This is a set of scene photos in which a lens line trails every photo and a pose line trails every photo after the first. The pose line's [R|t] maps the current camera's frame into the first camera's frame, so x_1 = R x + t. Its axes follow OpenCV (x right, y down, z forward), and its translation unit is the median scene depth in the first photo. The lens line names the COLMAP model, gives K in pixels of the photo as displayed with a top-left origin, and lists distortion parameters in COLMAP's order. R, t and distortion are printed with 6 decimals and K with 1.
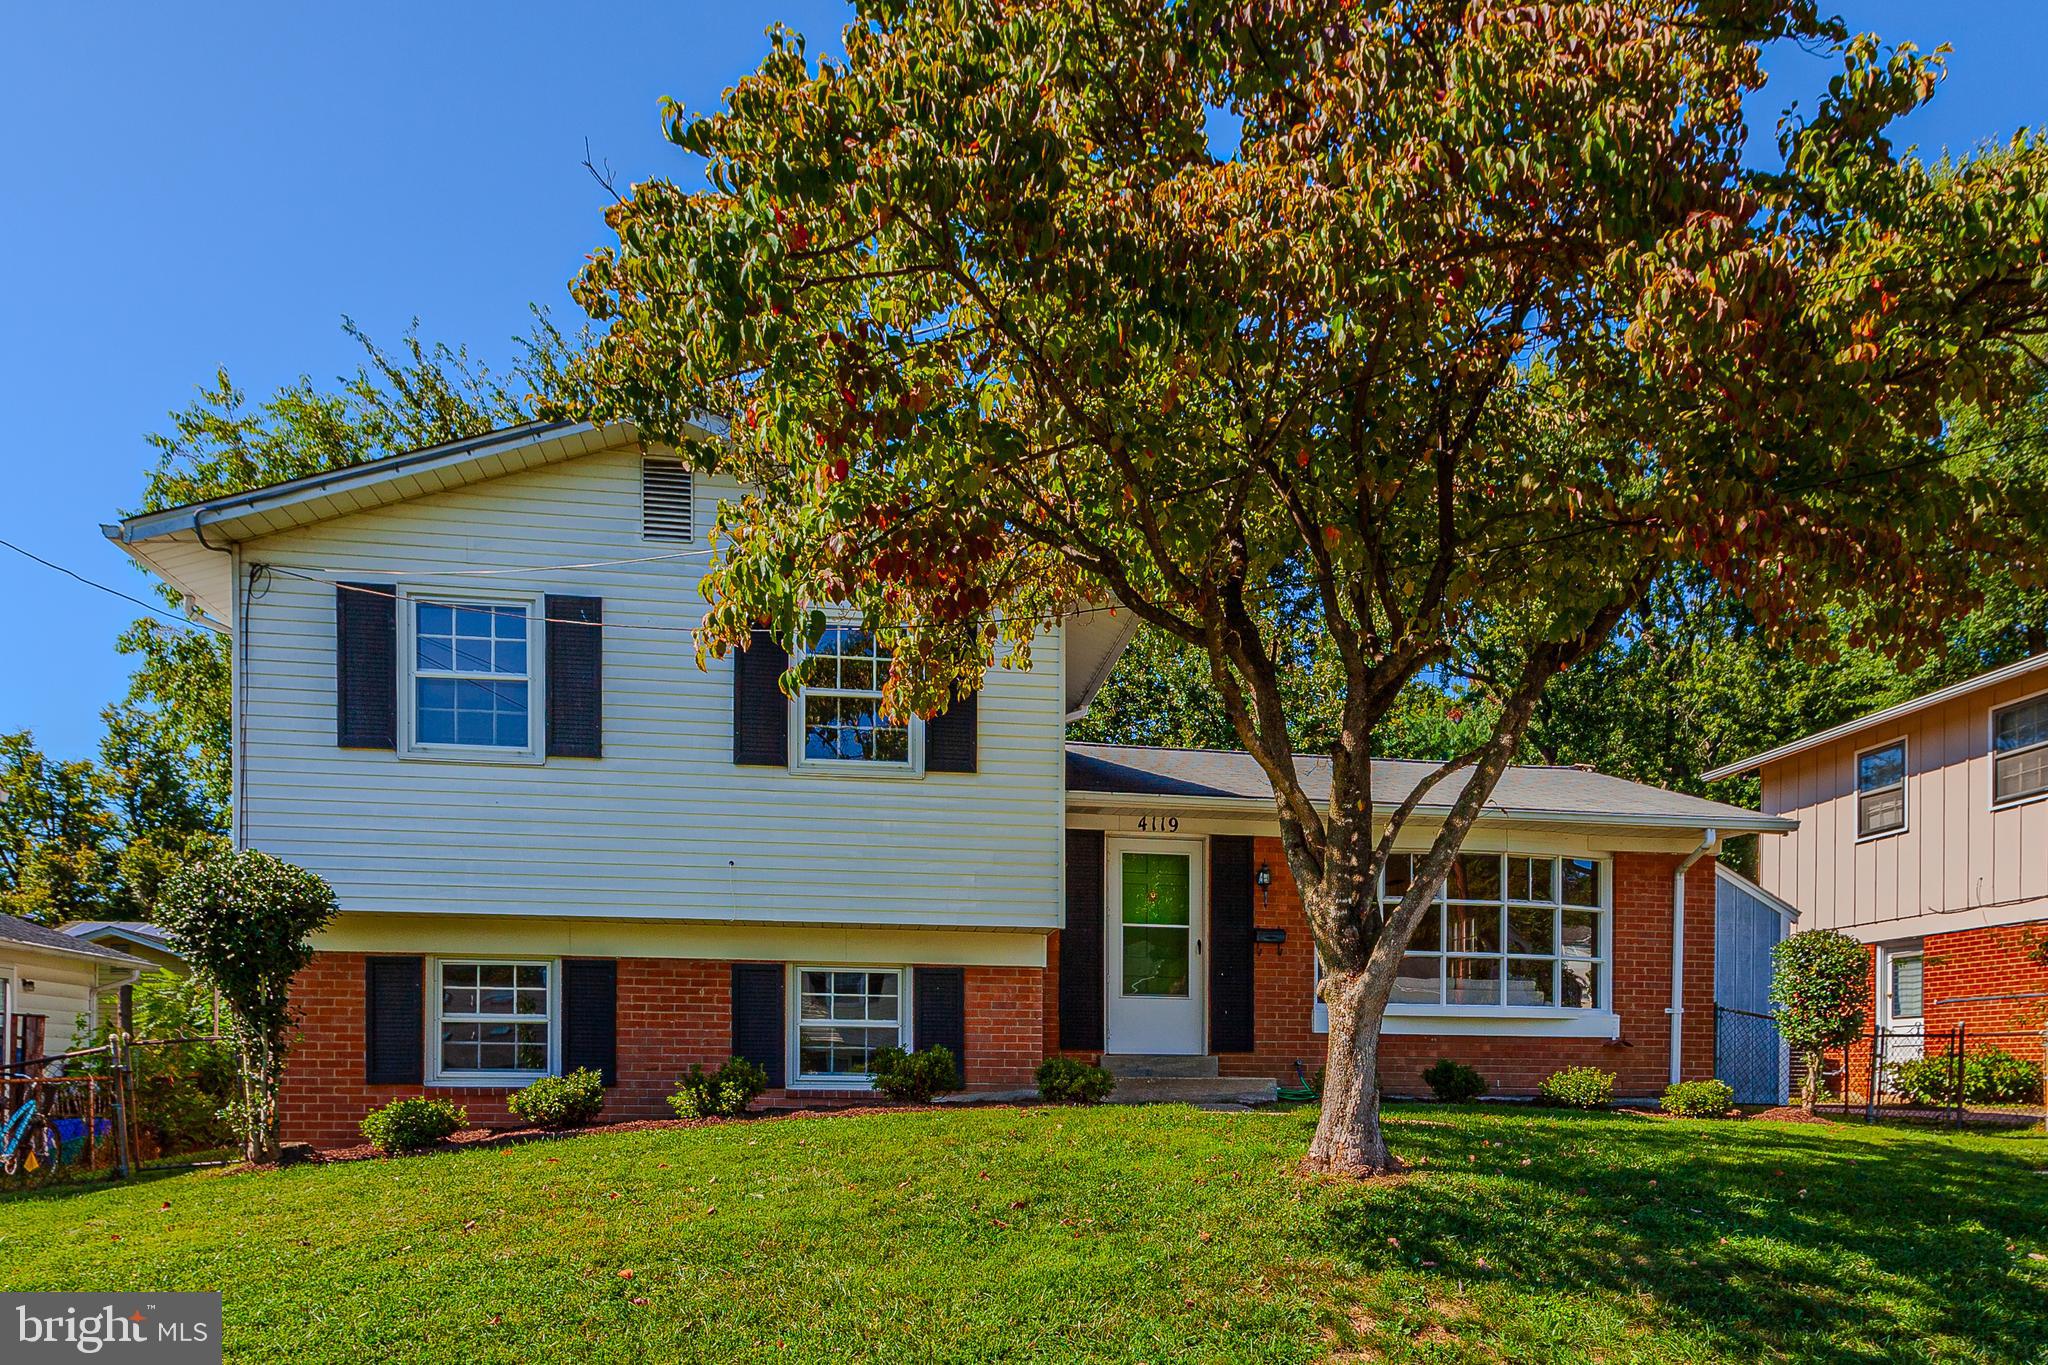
lens RADIAL K [[931.3, 0, 1037.3], [0, 931.3, 727.2], [0, 0, 1]] dist [-0.004433, 0.000655]
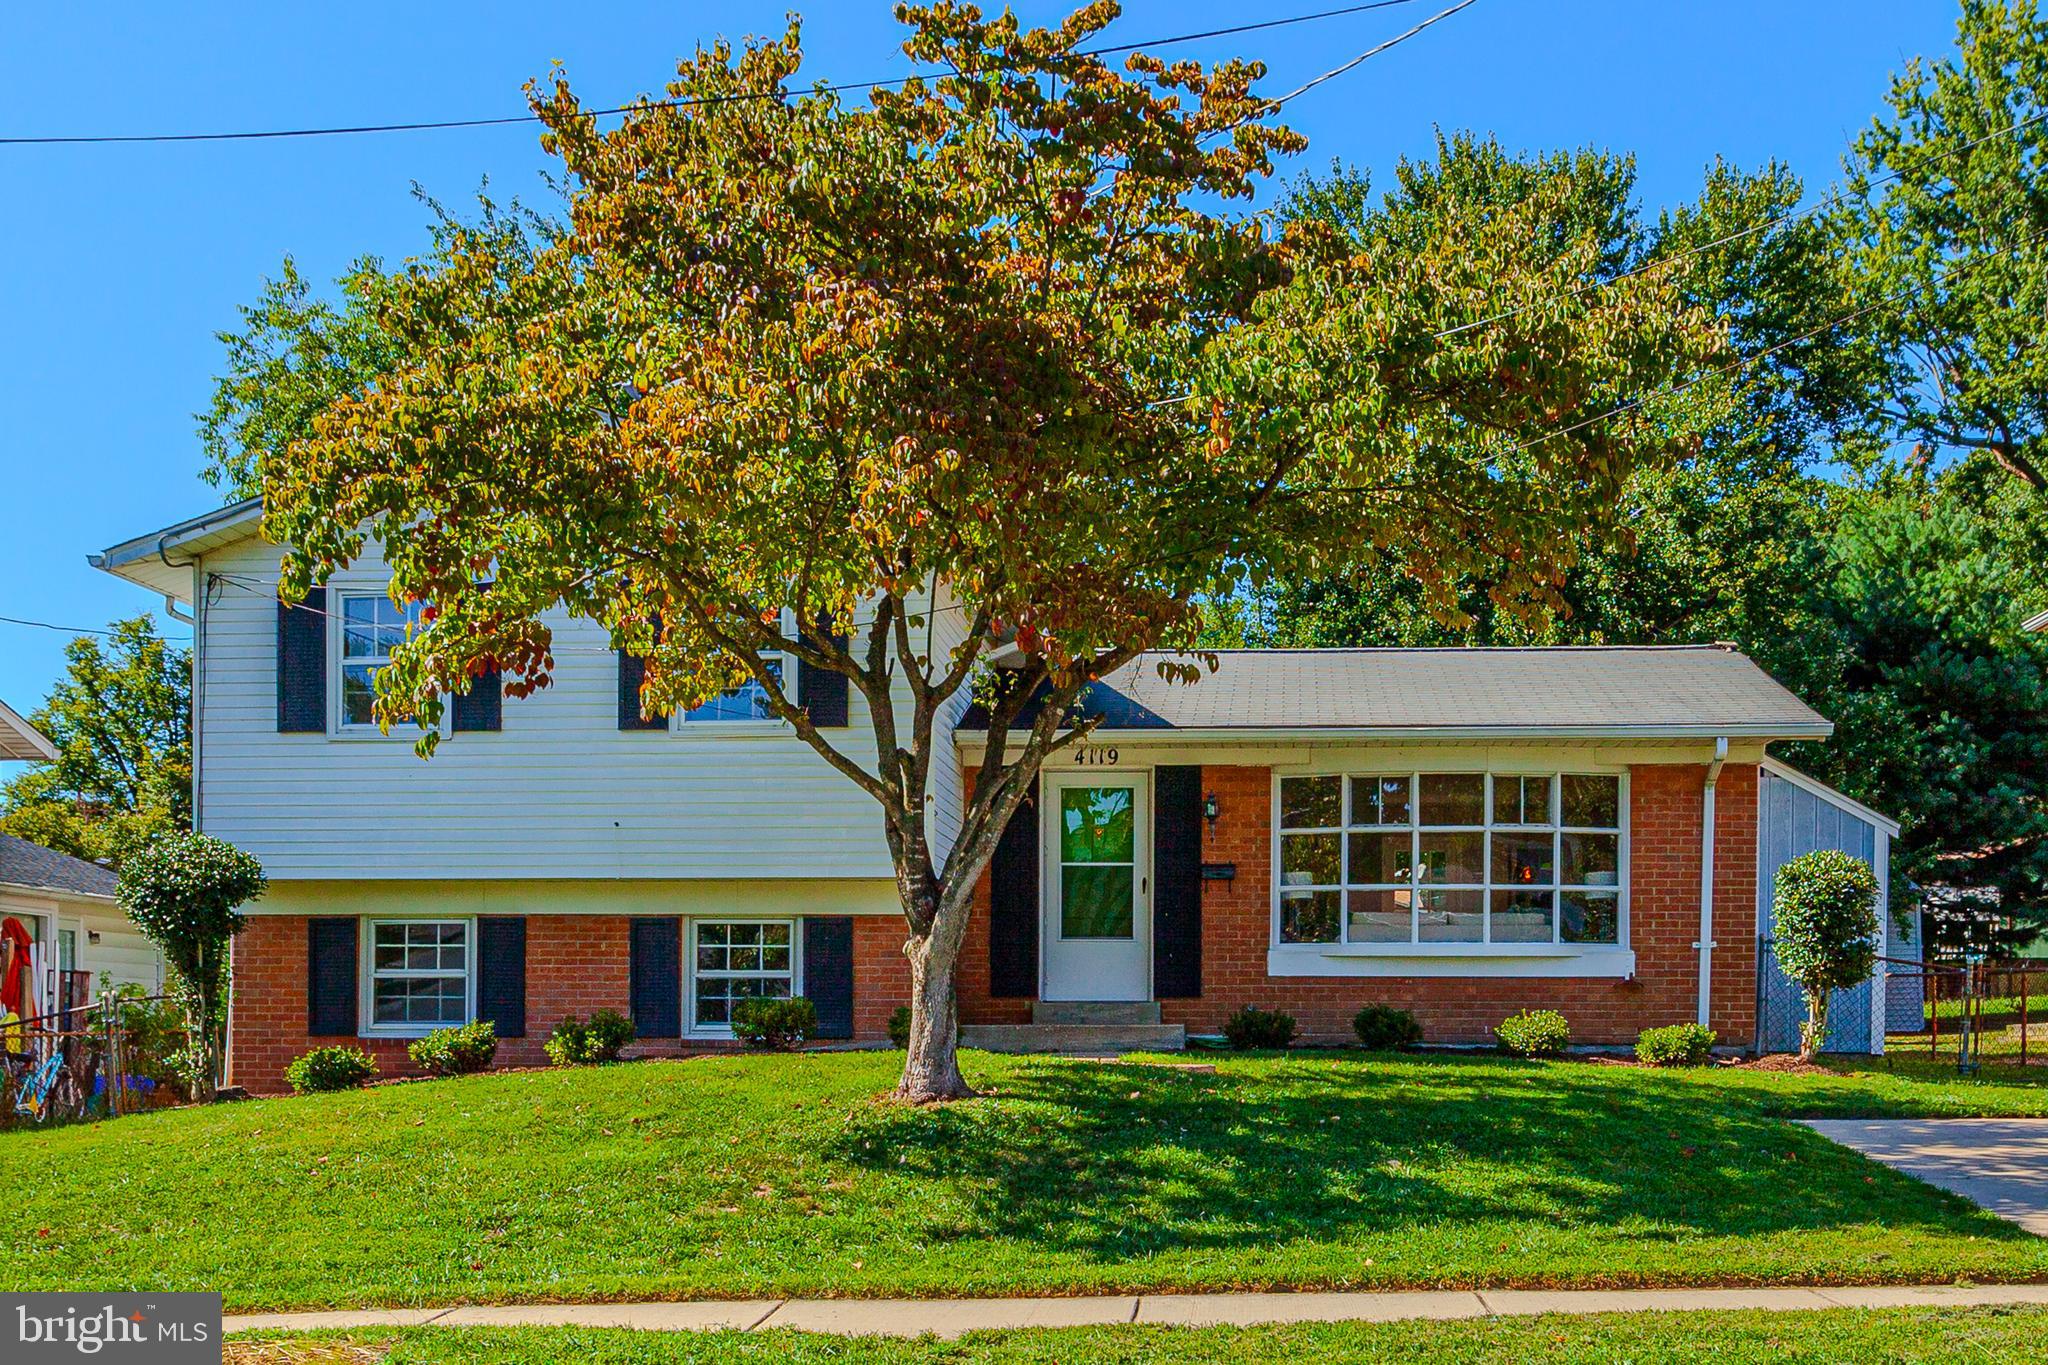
lens RADIAL K [[974.8, 0, 1020.1], [0, 974.8, 683.9], [0, 0, 1]] dist [-0.002916, 0.000029]
pose [[0.982288, -0.067623, -0.174751, 0.312335], [0.070848, 0.997412, 0.012275, 0.011087], [0.173468, -0.024438, 0.984536, 0.012391]]
